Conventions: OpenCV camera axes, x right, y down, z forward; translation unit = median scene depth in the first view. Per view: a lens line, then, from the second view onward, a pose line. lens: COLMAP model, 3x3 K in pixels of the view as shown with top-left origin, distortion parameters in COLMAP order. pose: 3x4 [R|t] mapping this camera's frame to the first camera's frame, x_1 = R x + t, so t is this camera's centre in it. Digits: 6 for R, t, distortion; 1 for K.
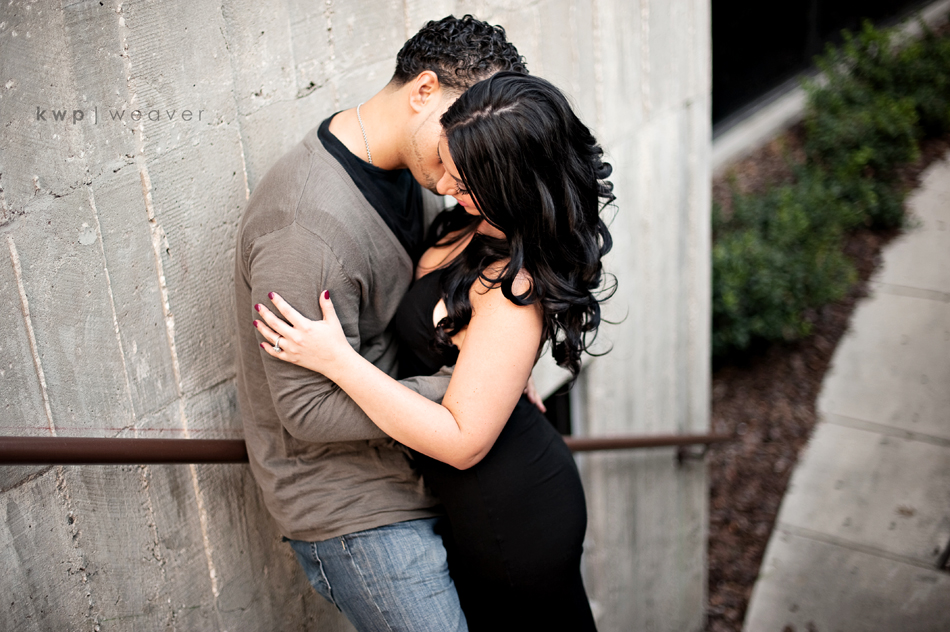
lens RADIAL K [[1383.5, 0, 475.0], [0, 1383.5, 316.0], [0, 0, 1]] dist [-0.156084, 0.177626]
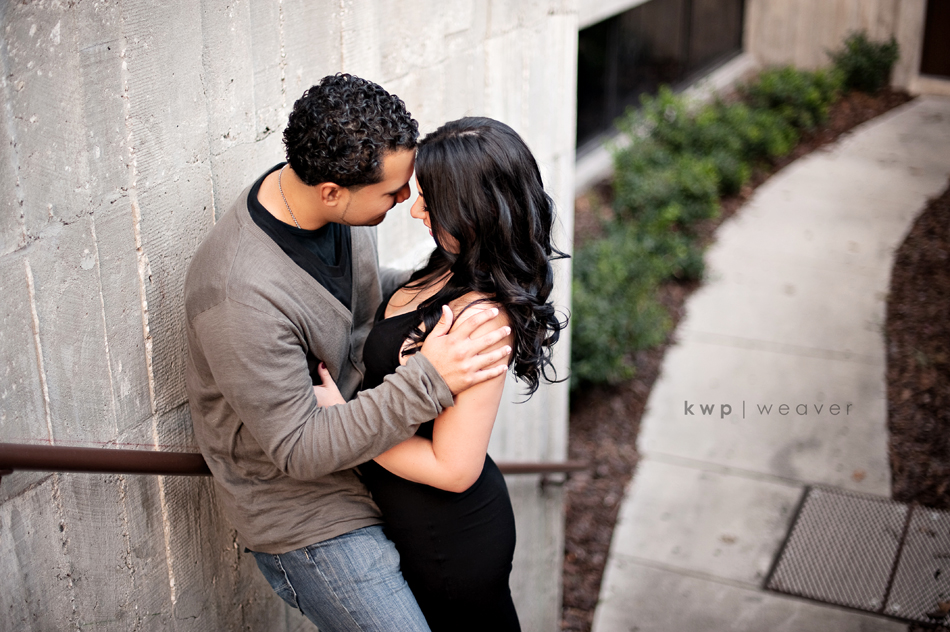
lens RADIAL K [[1383.5, 0, 475.0], [0, 1383.5, 316.0], [0, 0, 1]] dist [-0.156084, 0.177626]
pose [[0.985963, 0.004519, 0.166902, -0.140421], [0.002588, 0.999100, -0.042334, 0.027001], [-0.166943, 0.042172, 0.985064, -0.099042]]
